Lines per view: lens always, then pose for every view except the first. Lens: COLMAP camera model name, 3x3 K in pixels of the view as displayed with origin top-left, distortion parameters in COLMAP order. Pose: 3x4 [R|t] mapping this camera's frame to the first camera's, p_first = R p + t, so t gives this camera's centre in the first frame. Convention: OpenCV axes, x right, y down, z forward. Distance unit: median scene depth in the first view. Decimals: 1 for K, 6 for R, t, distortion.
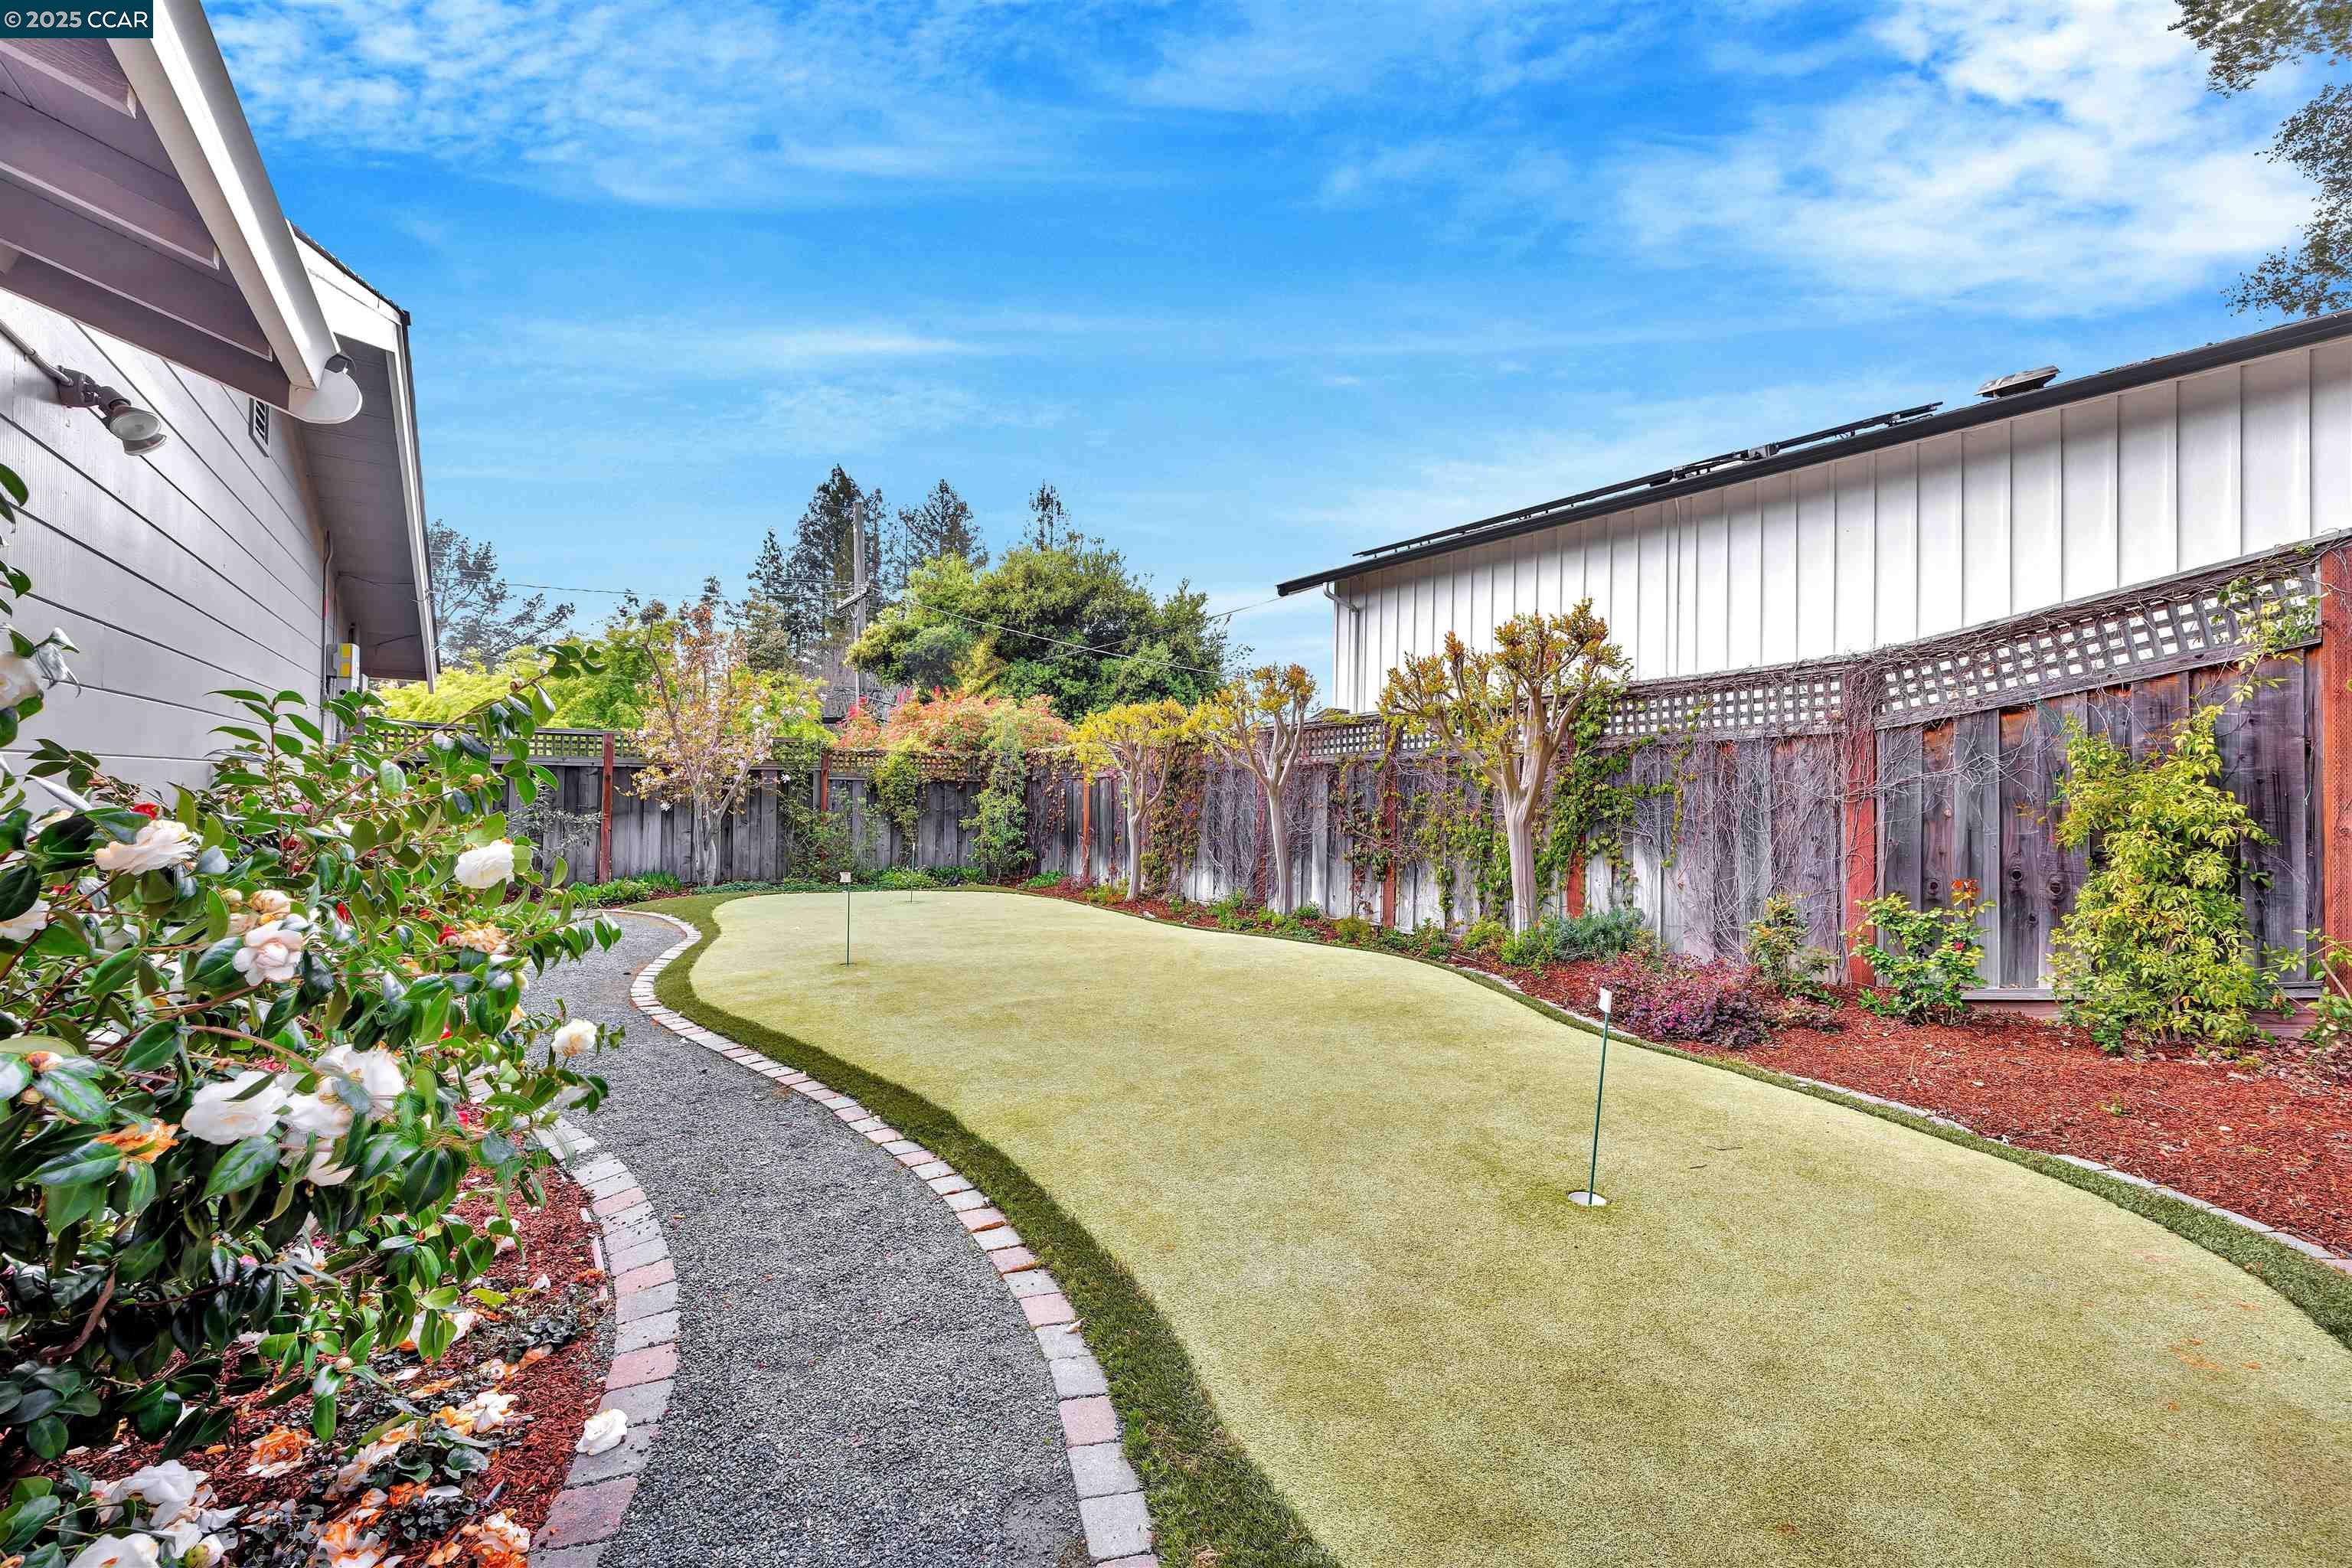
lens RADIAL K [[941.7, 0, 1182.1], [0, 941.7, 782.3], [0, 0, 1]] dist [-0.002429, 0.000068]
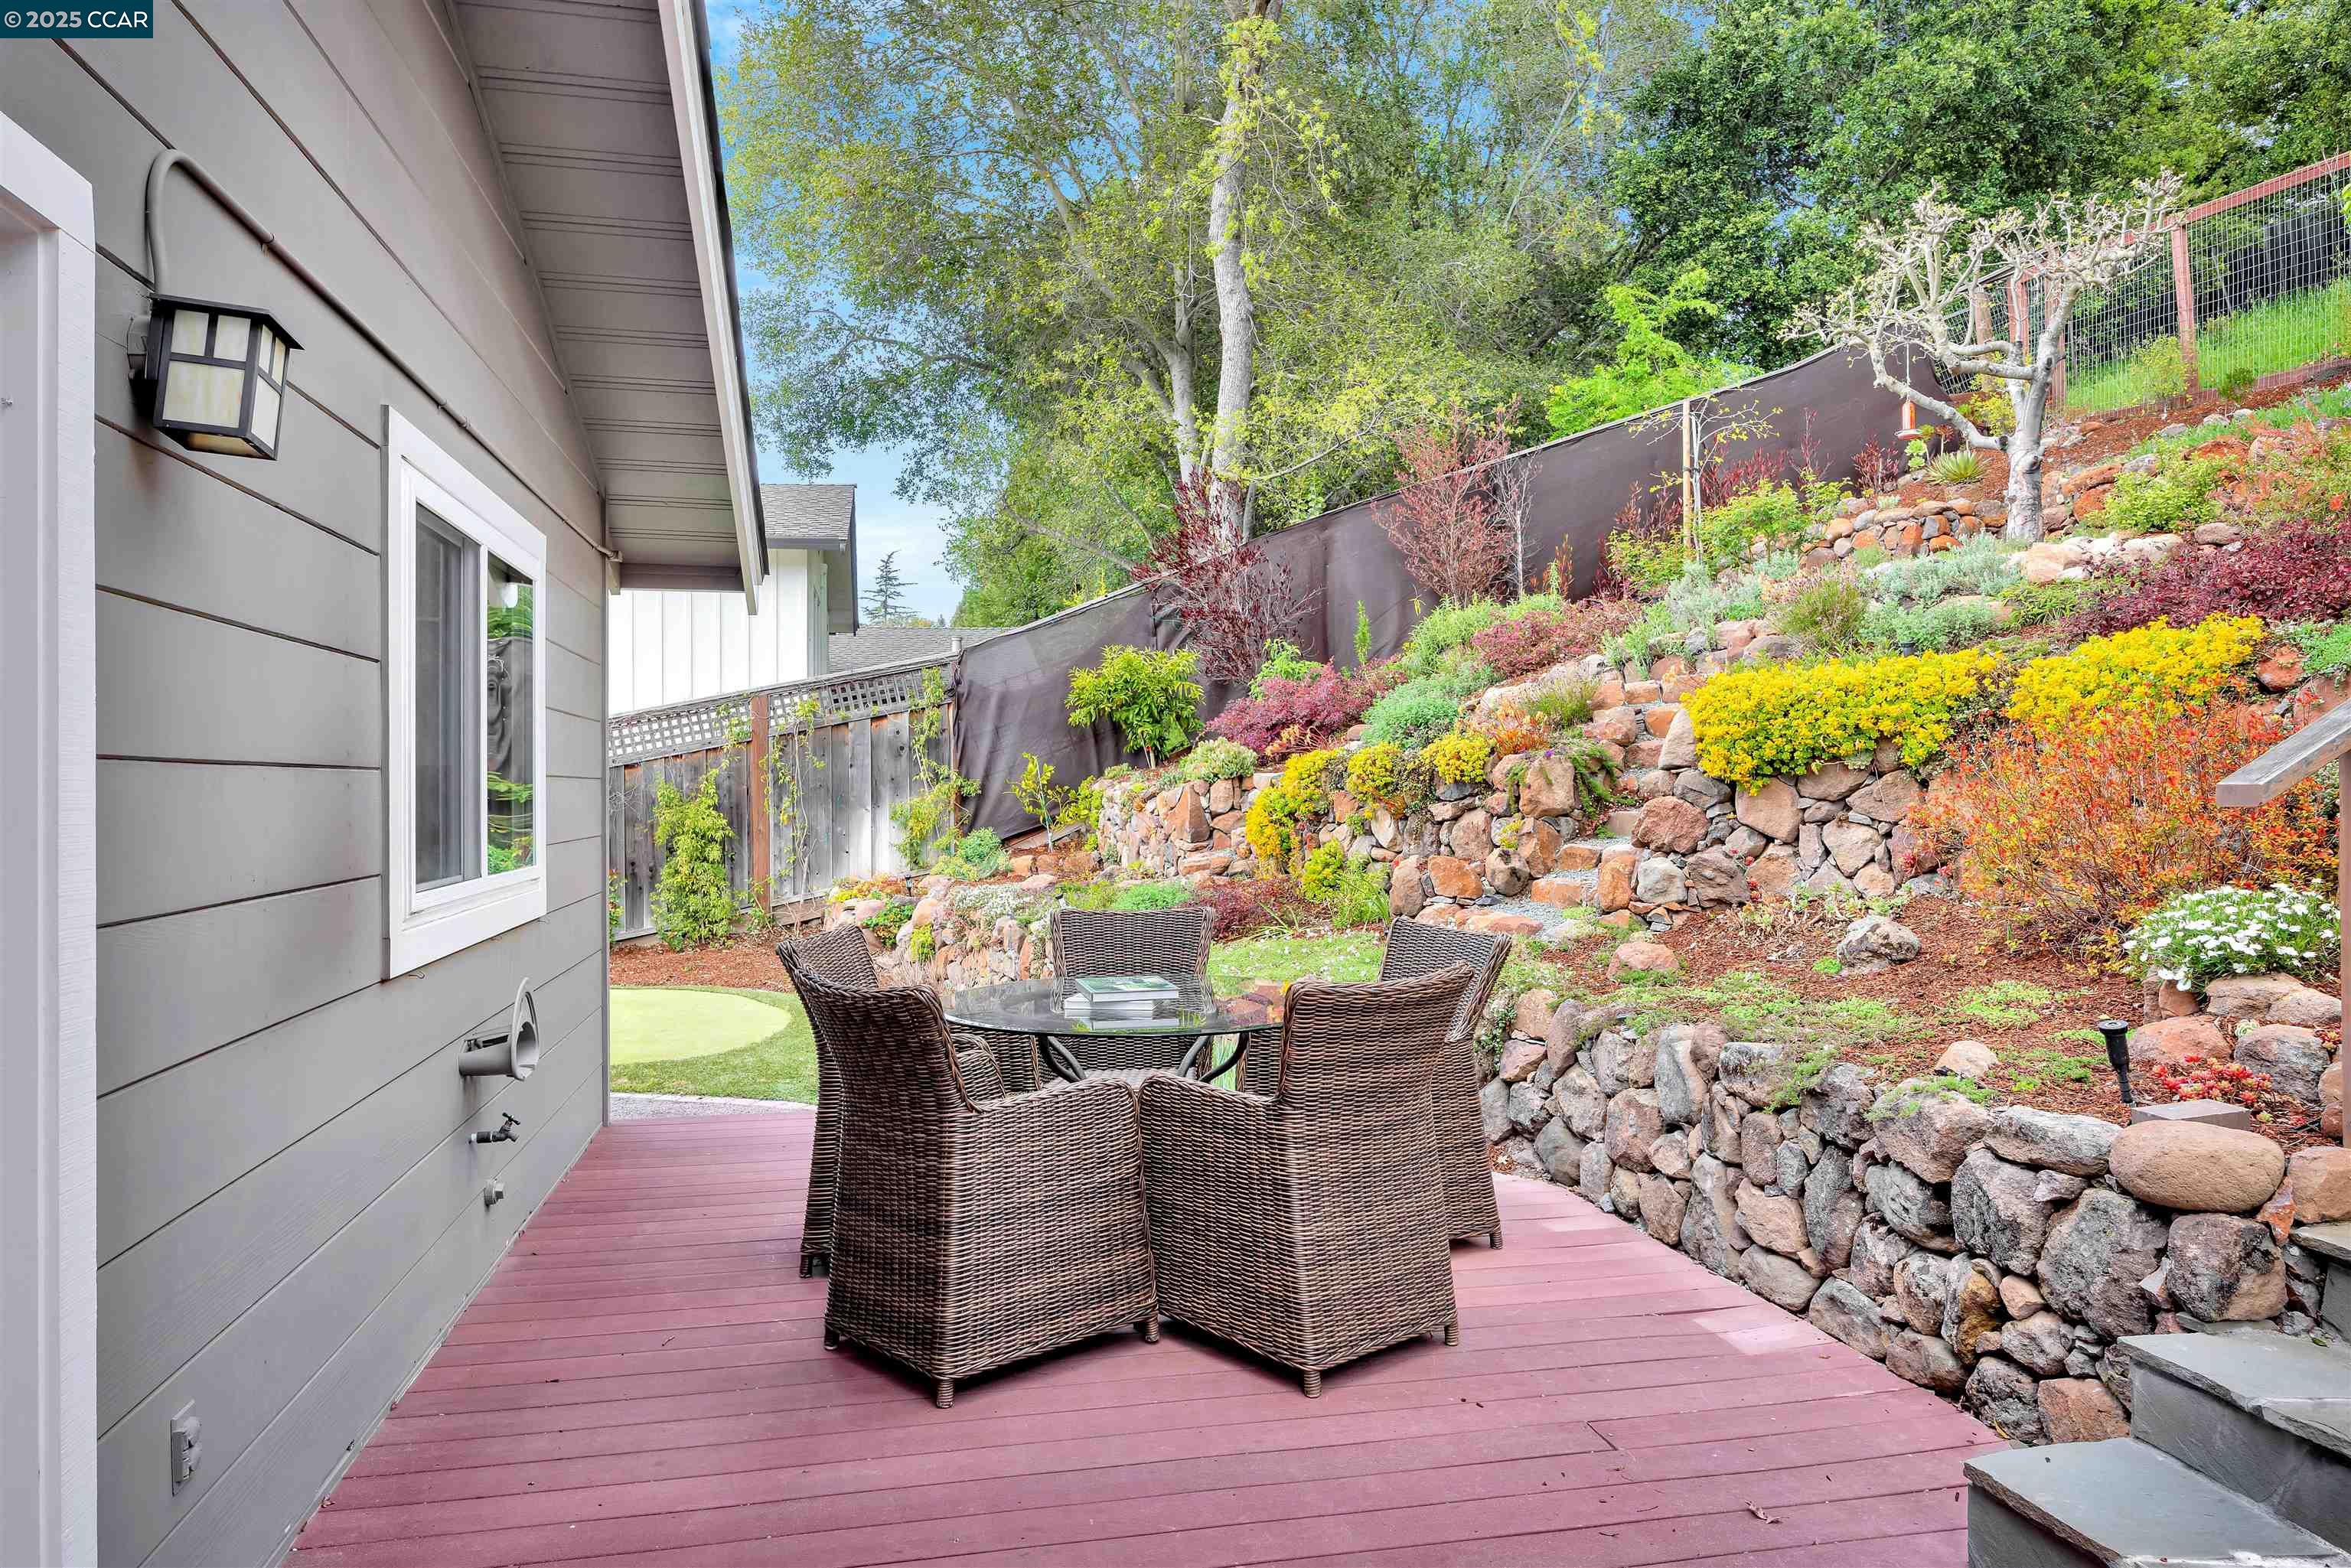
lens RADIAL K [[1481.9, 0, 1174.9], [0, 1481.9, 782.9], [0, 0, 1]] dist [0.000280, -0.000303]
pose [[0.407675, -0.004084, 0.913118, -1.298871], [0.005217, 0.999984, 0.002143, -0.053641], [-0.913112, 0.003890, 0.407690, -1.106130]]
